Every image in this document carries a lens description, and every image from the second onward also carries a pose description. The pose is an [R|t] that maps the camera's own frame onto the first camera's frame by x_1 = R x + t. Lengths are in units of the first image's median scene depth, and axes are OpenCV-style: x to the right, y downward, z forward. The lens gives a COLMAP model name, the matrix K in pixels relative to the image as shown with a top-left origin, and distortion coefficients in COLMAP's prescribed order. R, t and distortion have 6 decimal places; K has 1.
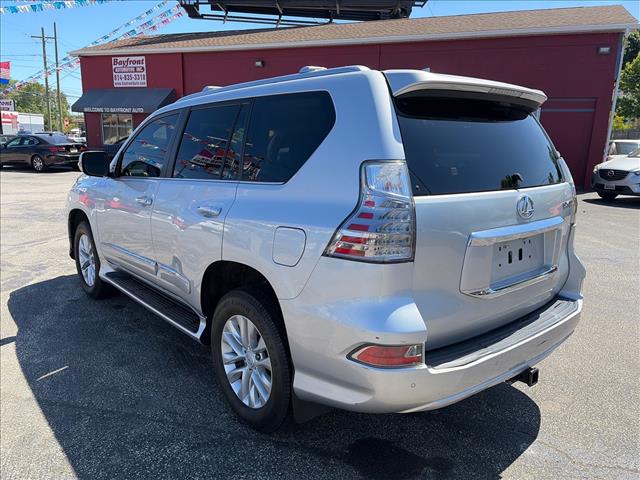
lens RADIAL K [[486.5, 0, 324.1], [0, 486.5, 244.7], [0, 0, 1]] dist [0.026480, -0.023619]
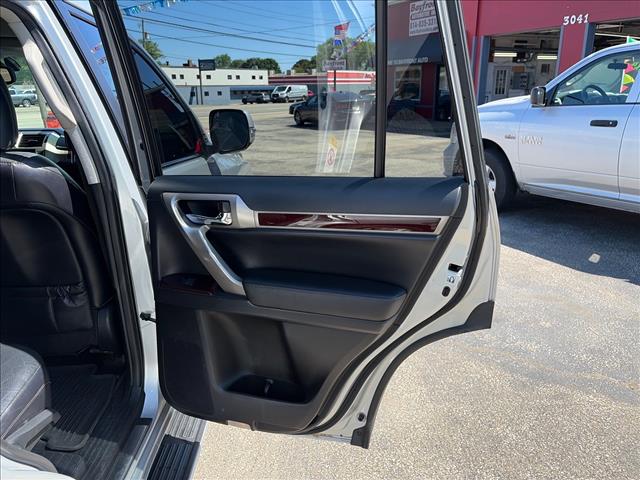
lens RADIAL K [[486.5, 0, 322.2], [0, 486.5, 235.7], [0, 0, 1]] dist [0.026480, -0.023619]
pose [[0.774043, 0.145426, -0.616205, 0.072717], [-0.099563, 0.989113, 0.108368, -0.031882], [0.625256, -0.022531, 0.780095, 0.166748]]
